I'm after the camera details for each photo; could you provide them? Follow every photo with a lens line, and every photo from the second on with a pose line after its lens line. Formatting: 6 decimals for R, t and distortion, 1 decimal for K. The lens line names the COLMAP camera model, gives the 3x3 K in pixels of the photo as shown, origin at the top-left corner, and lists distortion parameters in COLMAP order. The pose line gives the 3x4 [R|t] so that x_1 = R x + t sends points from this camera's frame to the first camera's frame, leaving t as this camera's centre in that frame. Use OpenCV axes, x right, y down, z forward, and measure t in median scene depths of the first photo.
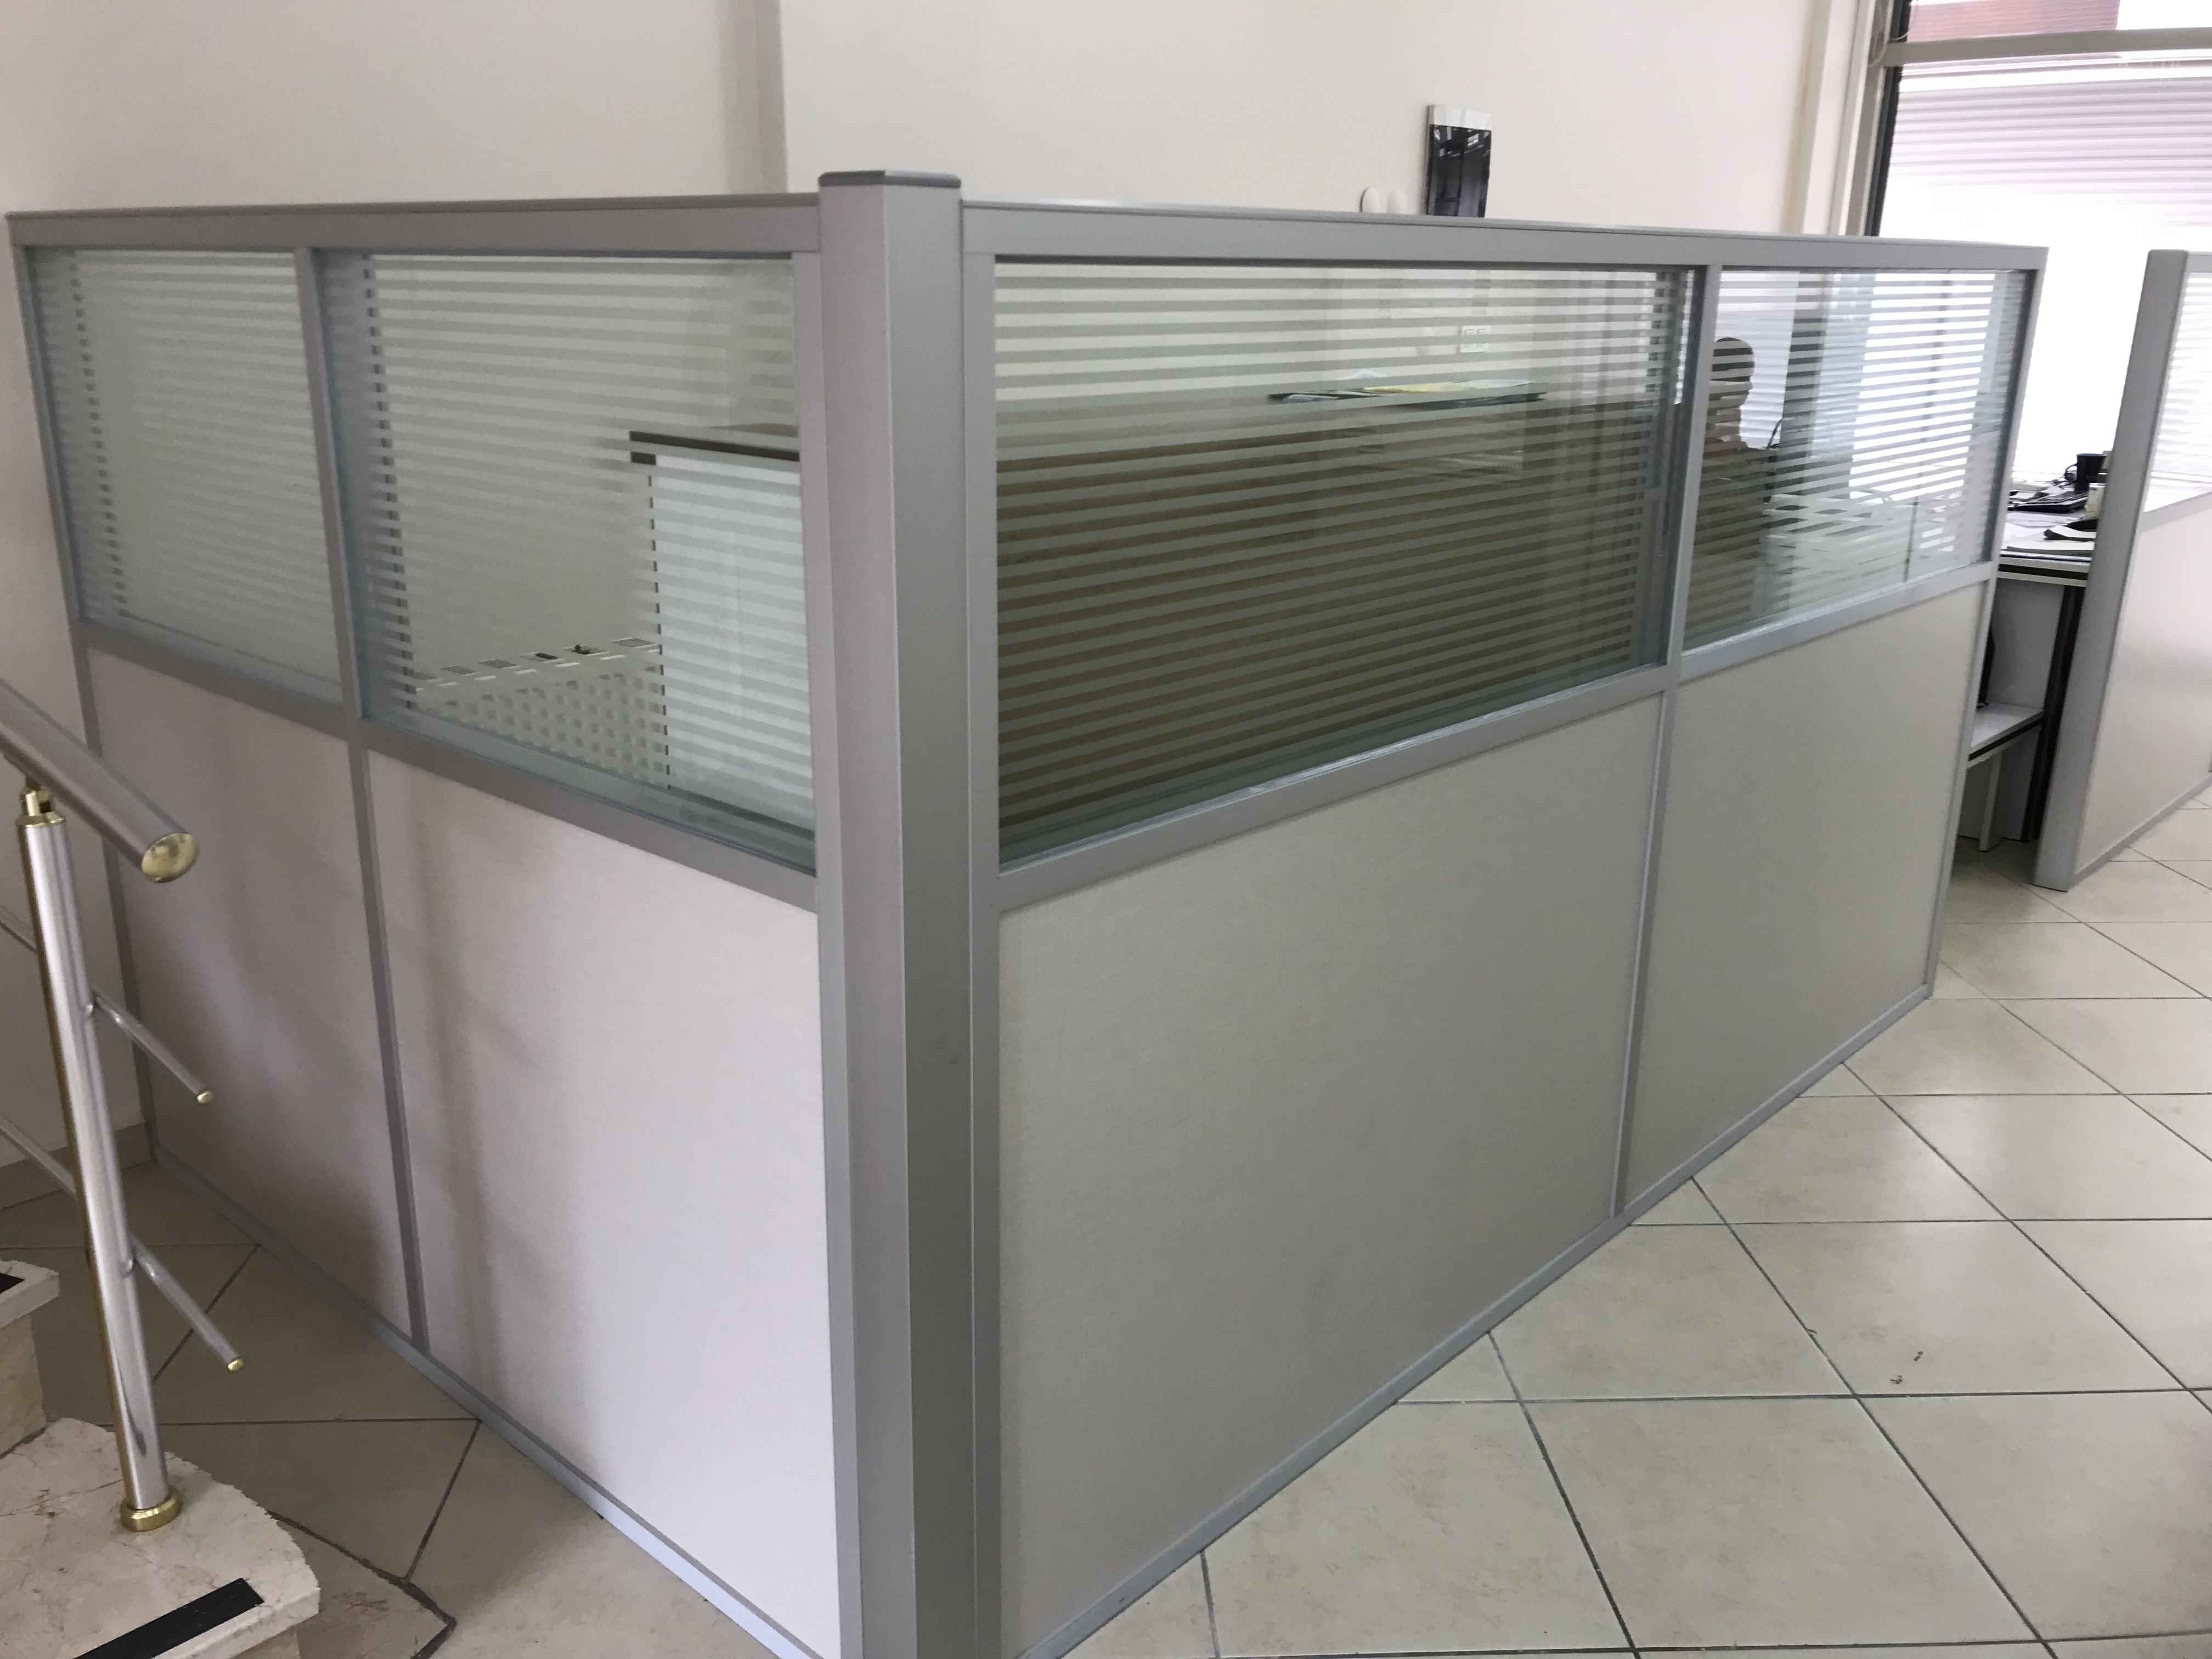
lens RADIAL K [[1844.0, 0, 1081.3], [0, 1844.0, 825.5], [0, 0, 1]] dist [0.000569, 0.013865]
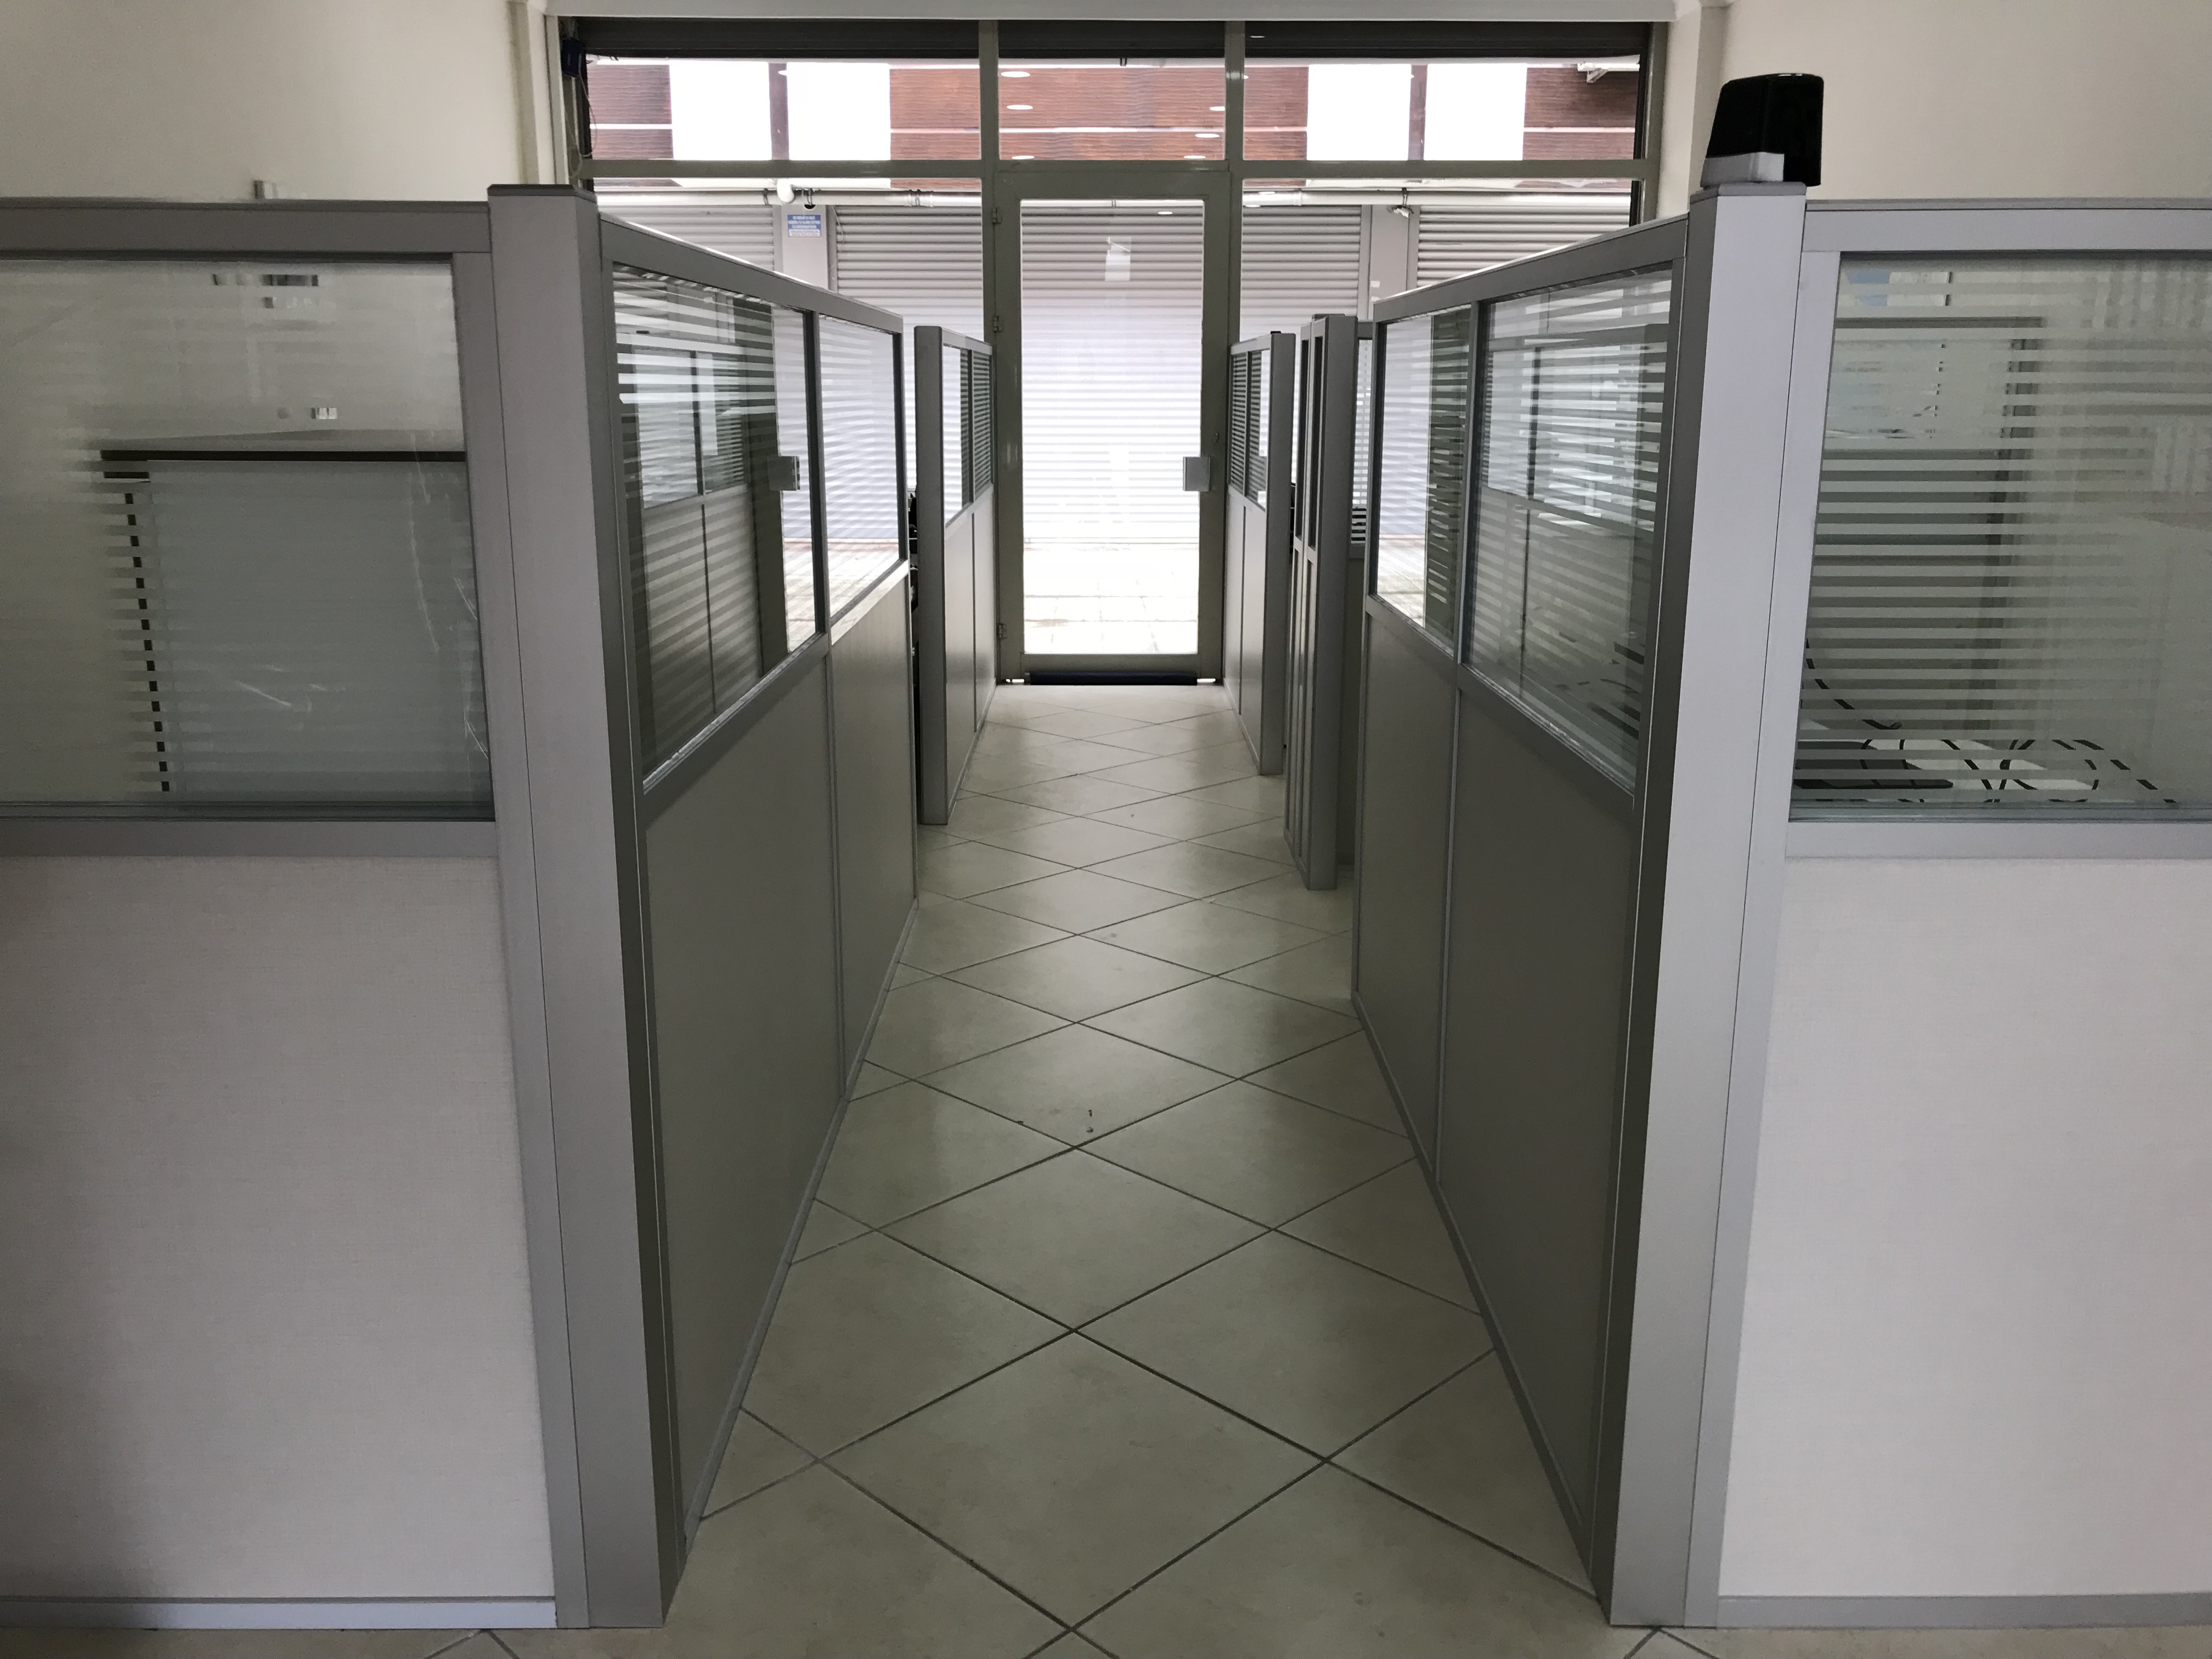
lens RADIAL K [[1798.9, 0, 1139.9], [0, 1798.9, 831.4], [0, 0, 1]] dist [0.093534, -0.181934]
pose [[0.723368, -0.179347, 0.666763, -0.430939], [0.211254, 0.976855, 0.033567, 0.054161], [-0.657351, 0.116575, 0.744513, -0.041286]]
